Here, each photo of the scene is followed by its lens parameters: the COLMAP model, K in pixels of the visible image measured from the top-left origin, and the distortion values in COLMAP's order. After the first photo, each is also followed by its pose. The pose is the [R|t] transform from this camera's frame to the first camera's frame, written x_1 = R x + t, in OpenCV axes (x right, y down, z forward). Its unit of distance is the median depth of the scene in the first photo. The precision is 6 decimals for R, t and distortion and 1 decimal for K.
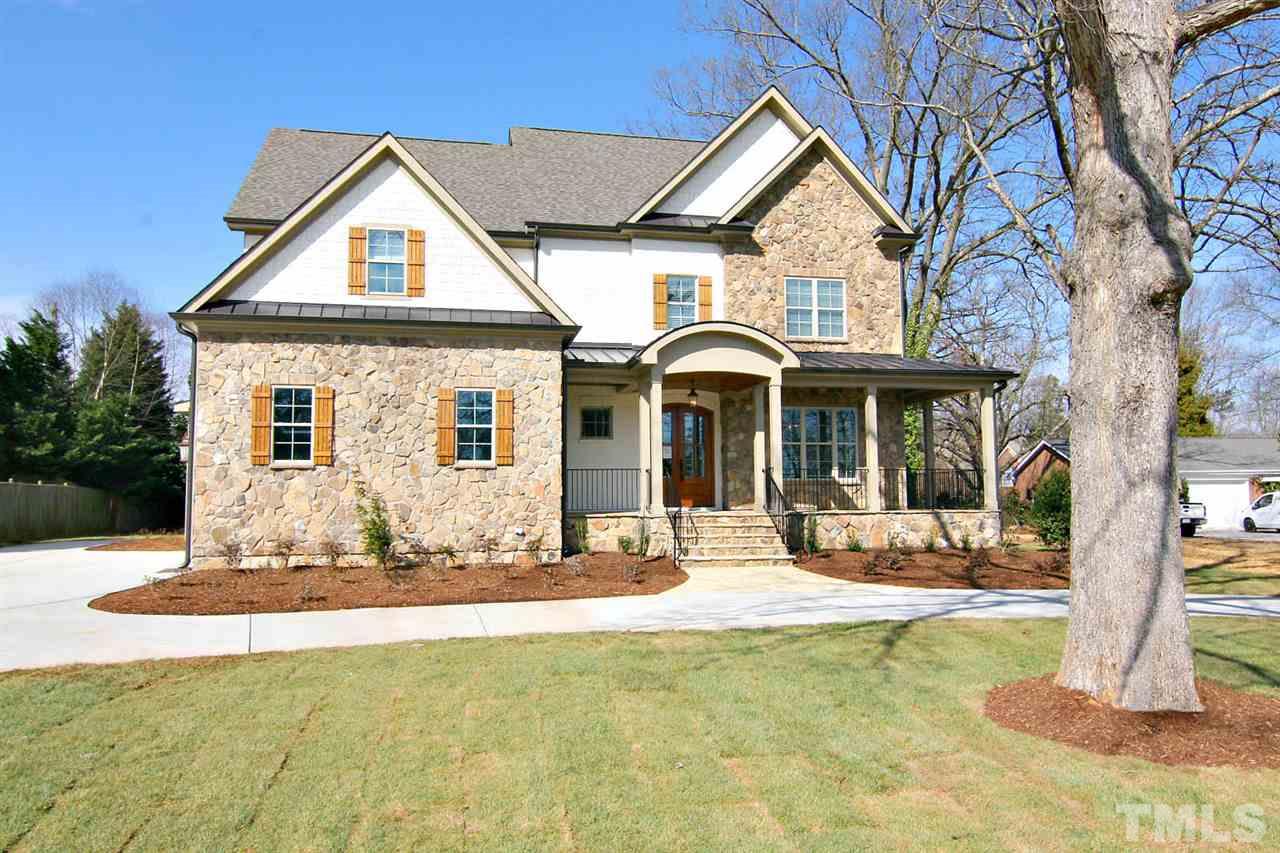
lens RADIAL K [[925.5, 0, 647.3], [0, 925.5, 428.4], [0, 0, 1]] dist [-0.002027, -0.009247]
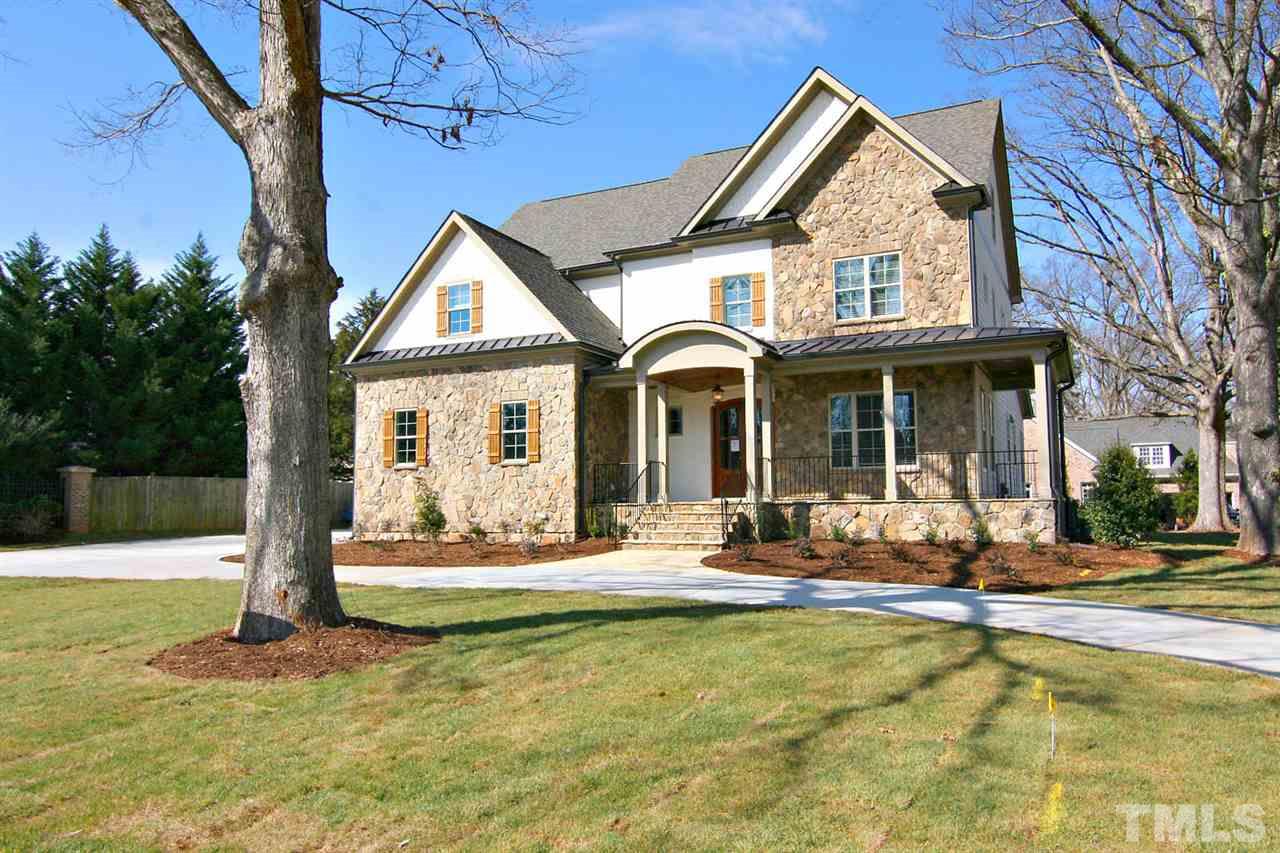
lens RADIAL K [[925.5, 0, 644.9], [0, 925.5, 428.0], [0, 0, 1]] dist [-0.002027, -0.009247]
pose [[0.778940, -0.052898, -0.624864, 0.718919], [0.050581, 0.998489, -0.021475, 0.028268], [0.625056, -0.014879, 0.780438, 0.141218]]
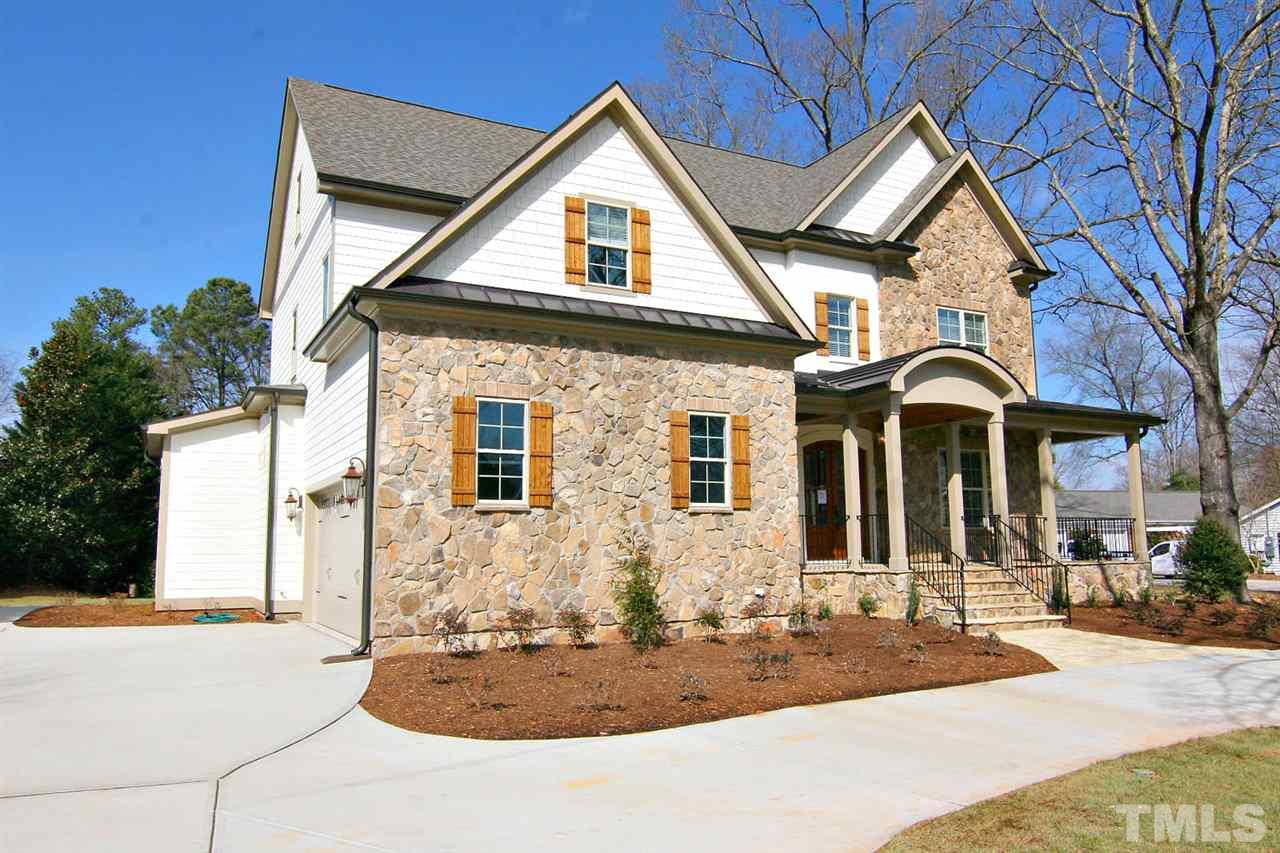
lens RADIAL K [[925.5, 0, 646.0], [0, 925.5, 429.1], [0, 0, 1]] dist [-0.002027, -0.009247]
pose [[0.962464, 0.032181, 0.269494, -0.449878], [-0.018243, 0.998371, -0.054064, 0.015071], [-0.270794, 0.047118, 0.961483, 0.248419]]
